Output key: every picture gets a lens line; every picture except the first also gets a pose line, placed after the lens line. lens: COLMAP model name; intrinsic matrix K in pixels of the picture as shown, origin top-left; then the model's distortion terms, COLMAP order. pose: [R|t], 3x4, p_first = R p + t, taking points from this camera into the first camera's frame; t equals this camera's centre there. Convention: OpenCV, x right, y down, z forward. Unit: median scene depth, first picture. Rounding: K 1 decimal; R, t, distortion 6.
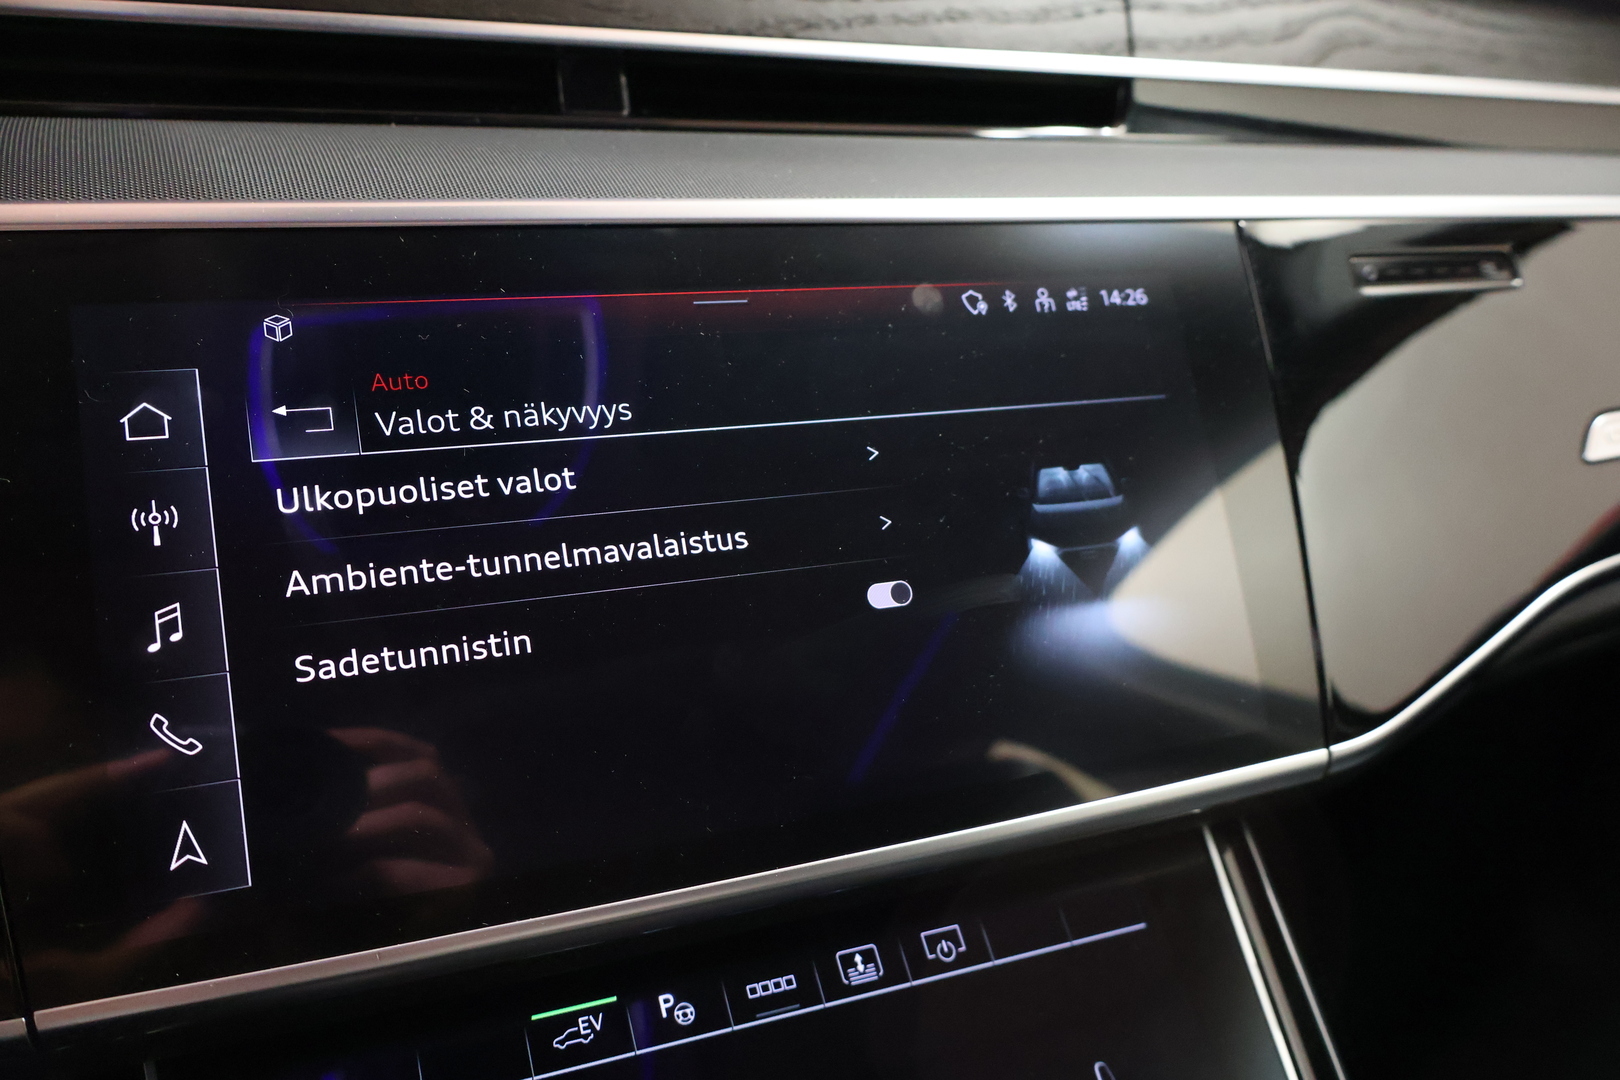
lens RADIAL K [[1373.1, 0, 806.1], [0, 1373.1, 540.3], [0, 0, 1]] dist [-0.006126, 0.004971]
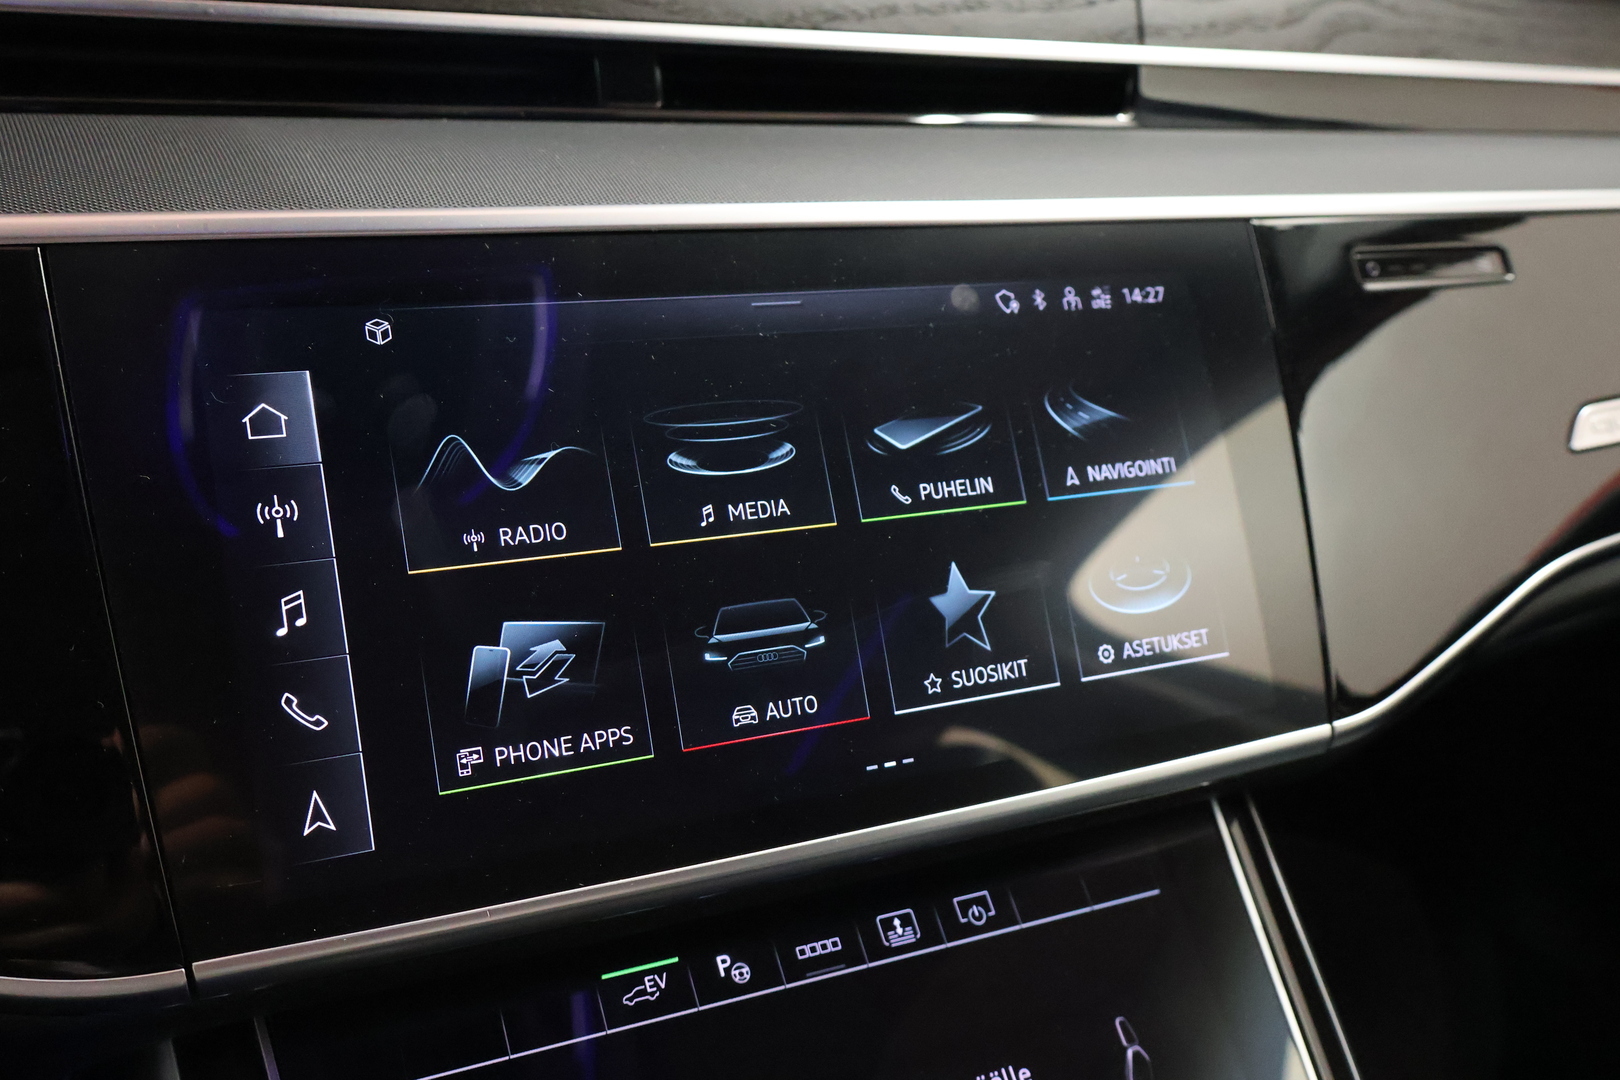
lens RADIAL K [[1563.9, 0, 797.6], [0, 1563.9, 543.7], [0, 0, 1]] dist [0.007442, 0.000000]
pose [[0.998358, 0.002071, 0.057242, -0.105975], [-0.003581, 0.999648, 0.026284, -0.018983], [-0.057168, -0.026446, 0.998014, -0.190947]]
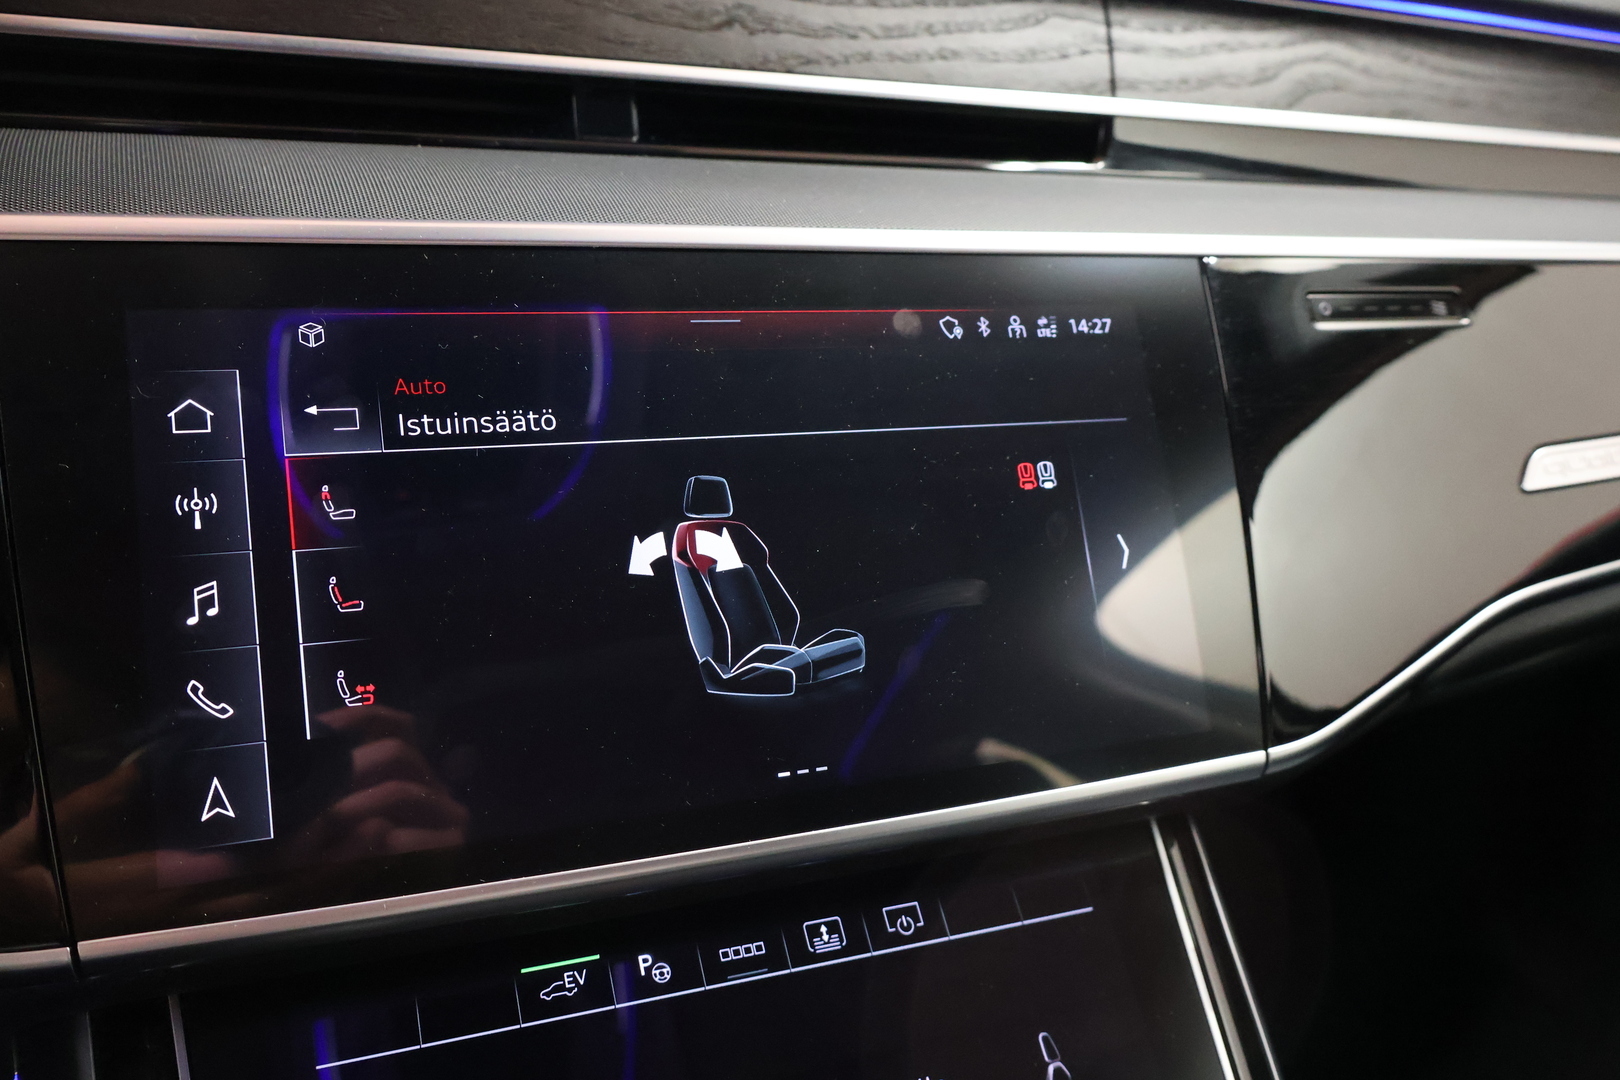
lens RADIAL K [[1373.1, 0, 806.1], [0, 1373.1, 539.3], [0, 0, 1]] dist [-0.006126, 0.004971]
pose [[0.999486, 0.032058, -0.000556, 0.014534], [-0.032057, 0.999486, 0.000293, -0.002930], [0.000565, -0.000275, 1.000000, -0.082782]]
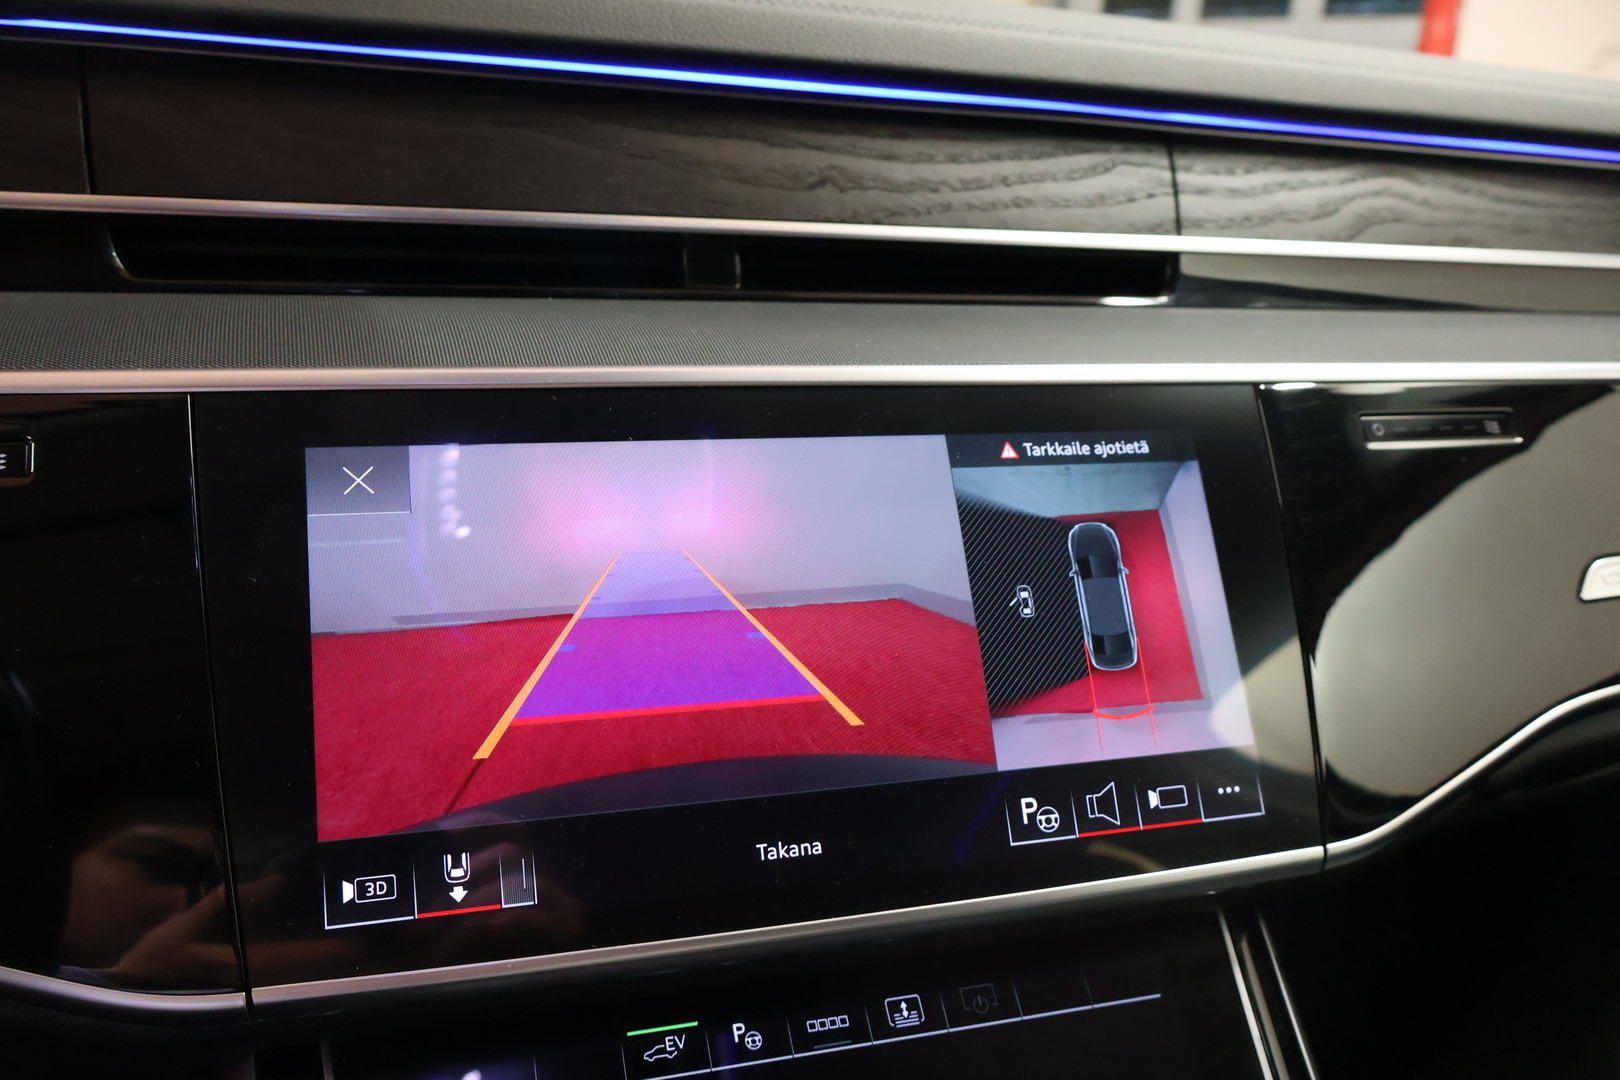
lens RADIAL K [[1373.1, 0, 803.2], [0, 1373.1, 537.2], [0, 0, 1]] dist [-0.006126, 0.004971]
pose [[0.995676, 0.029529, -0.088075, 0.043003], [-0.036019, 0.996679, -0.073031, -0.005529], [0.085626, 0.075887, 0.993433, -0.199021]]
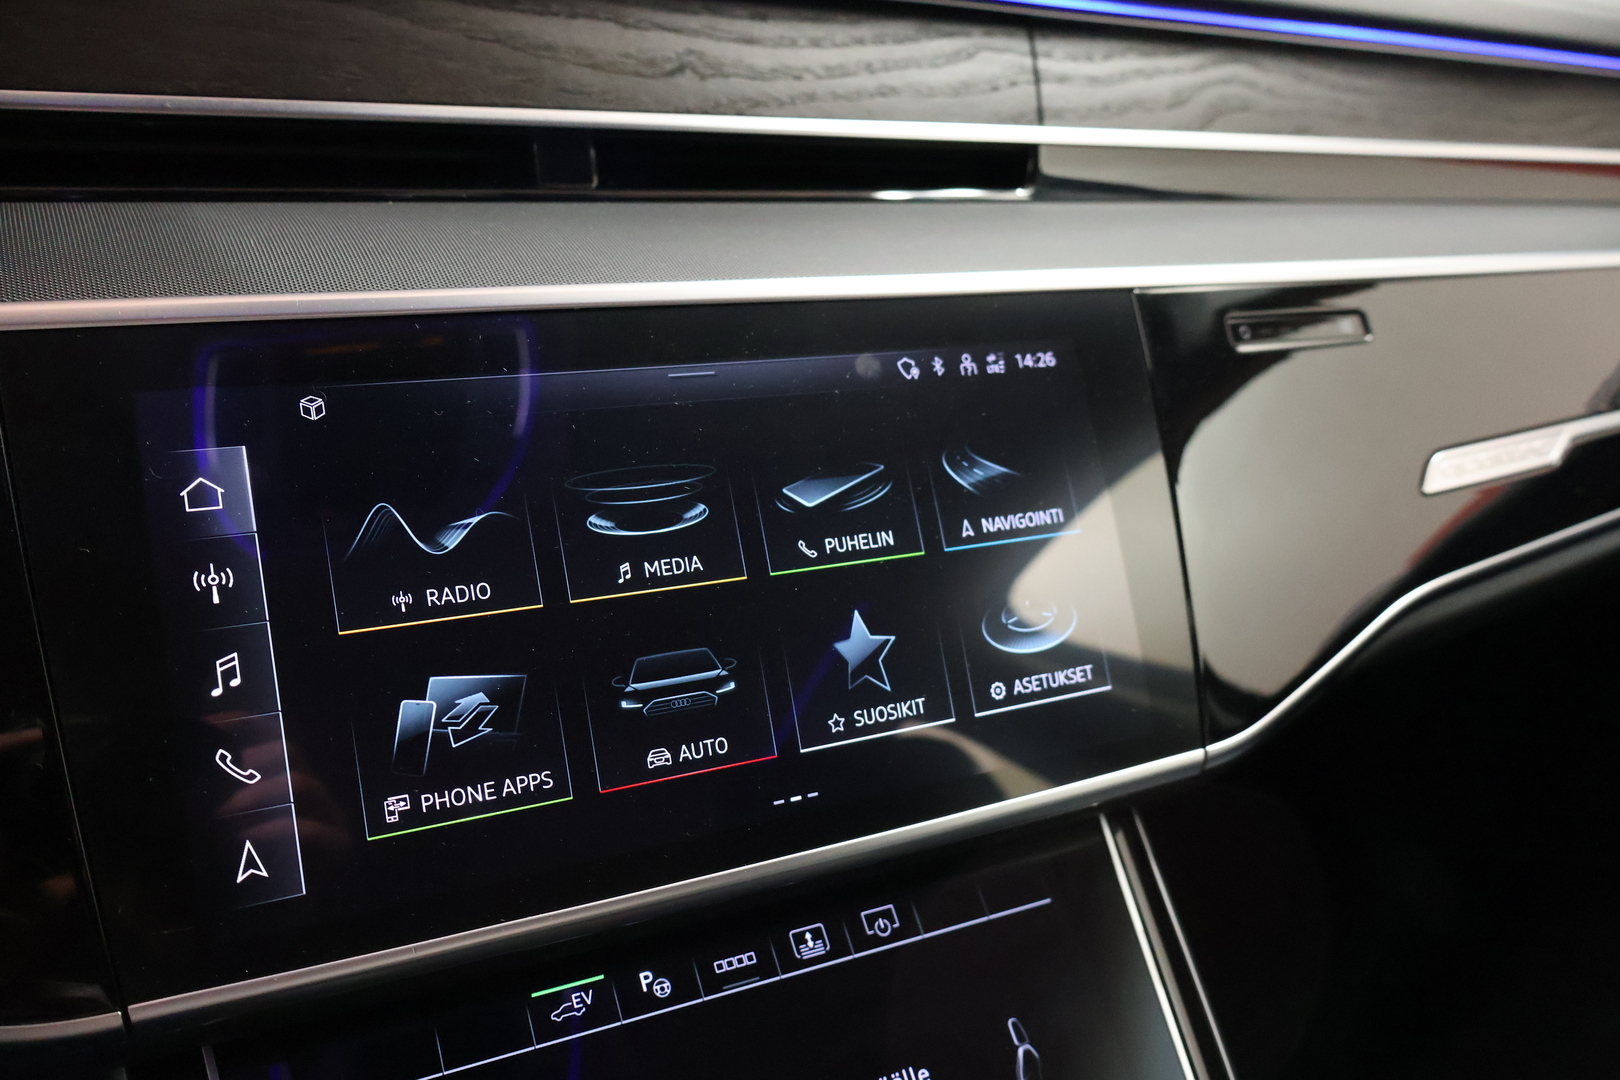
lens RADIAL K [[1373.1, 0, 812.5], [0, 1373.1, 539.6], [0, 0, 1]] dist [-0.006126, 0.004971]
pose [[0.996923, -0.001515, 0.078373, -0.048002], [-0.000995, 0.999488, 0.031977, -0.066731], [-0.078382, -0.031956, 0.996411, -0.145251]]
